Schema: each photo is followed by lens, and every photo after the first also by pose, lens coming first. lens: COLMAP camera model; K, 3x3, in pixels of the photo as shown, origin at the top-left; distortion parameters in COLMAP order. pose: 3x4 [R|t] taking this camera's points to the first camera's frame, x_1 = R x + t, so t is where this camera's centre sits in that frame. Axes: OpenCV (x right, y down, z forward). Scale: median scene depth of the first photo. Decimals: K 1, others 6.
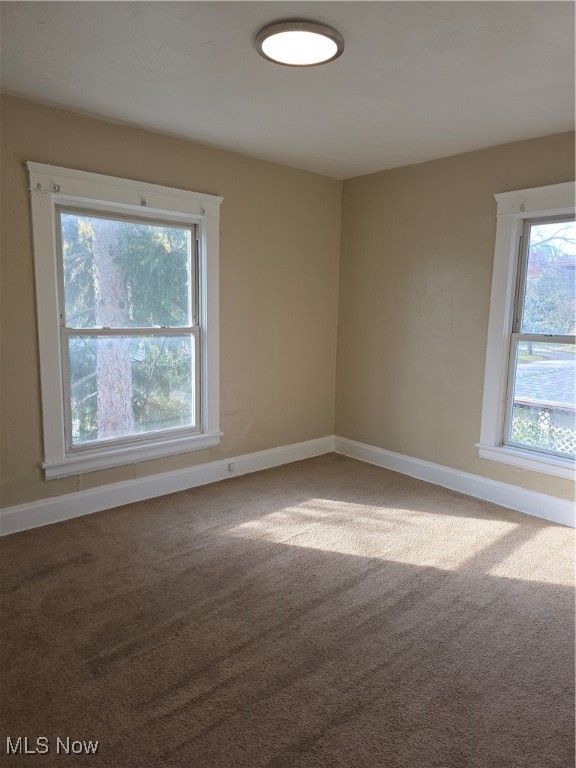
lens RADIAL K [[516.1, 0, 288.0], [0, 516.1, 384.0], [0, 0, 1]] dist [0.023436, -0.005868]
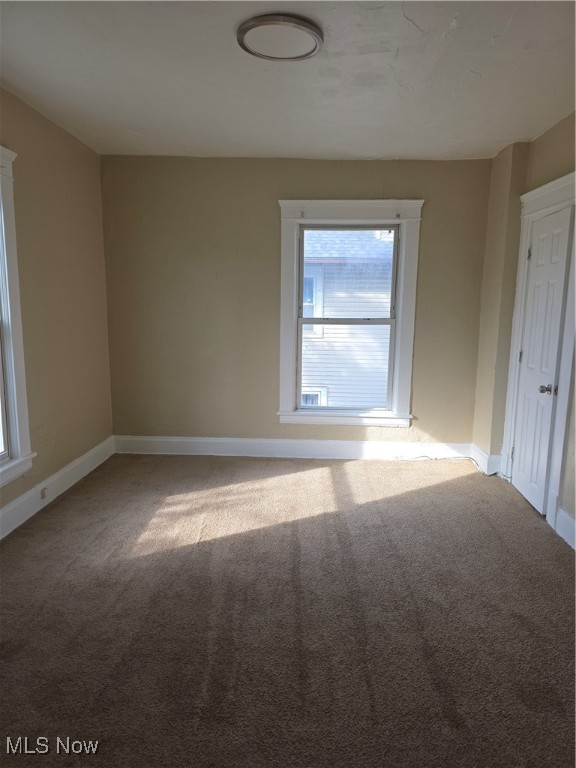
lens RADIAL K [[516.1, 0, 288.0], [0, 516.1, 384.0], [0, 0, 1]] dist [0.023436, -0.005868]
pose [[0.698628, -0.129142, 0.703733, -0.491358], [0.114355, 0.991086, 0.068348, -0.029291], [-0.706287, 0.032726, 0.707169, 0.169977]]
